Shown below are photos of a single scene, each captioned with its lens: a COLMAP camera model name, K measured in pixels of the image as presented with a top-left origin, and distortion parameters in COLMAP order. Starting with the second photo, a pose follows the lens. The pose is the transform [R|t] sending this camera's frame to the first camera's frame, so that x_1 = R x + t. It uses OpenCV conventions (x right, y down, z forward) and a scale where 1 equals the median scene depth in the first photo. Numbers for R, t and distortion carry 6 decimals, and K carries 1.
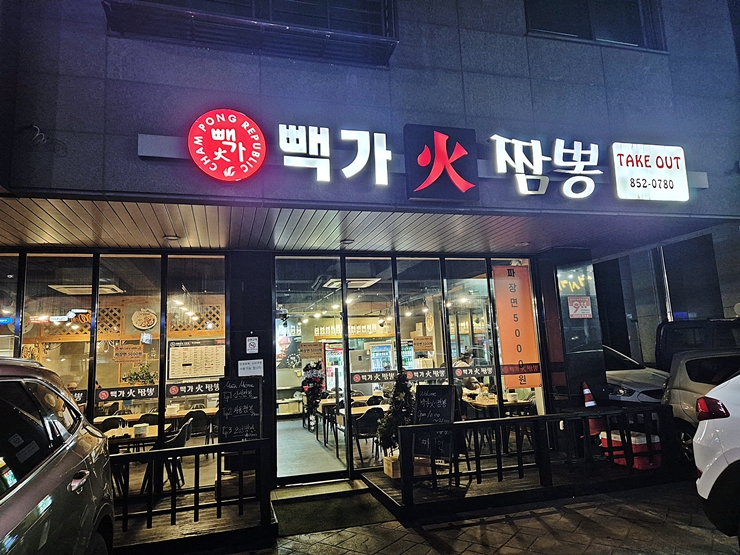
lens RADIAL K [[484.6, 0, 370.0], [0, 484.6, 277.5], [0, 0, 1]] dist [0.032524, -0.002379]
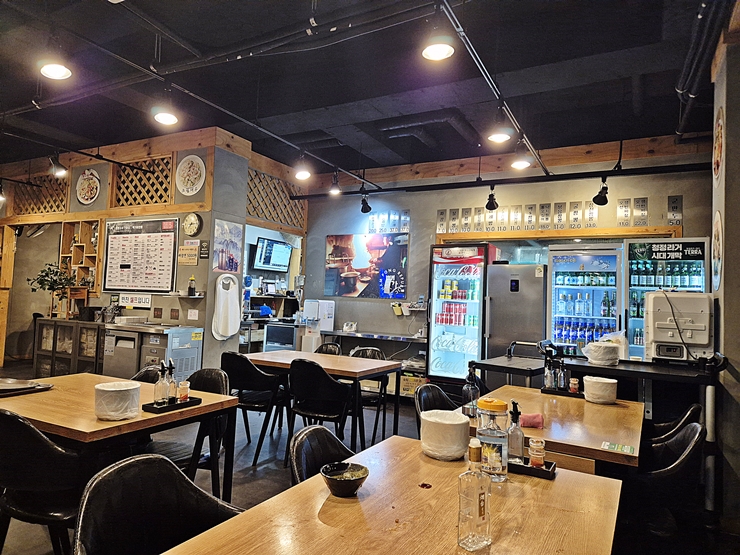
lens RADIAL K [[484.6, 0, 370.0], [0, 484.6, 277.5], [0, 0, 1]] dist [0.032524, -0.002379]
pose [[0.707259, 0.041408, -0.705740, 0.167118], [0.032278, 0.995351, 0.090749, 0.123405], [0.706217, -0.086963, 0.702634, 0.664282]]
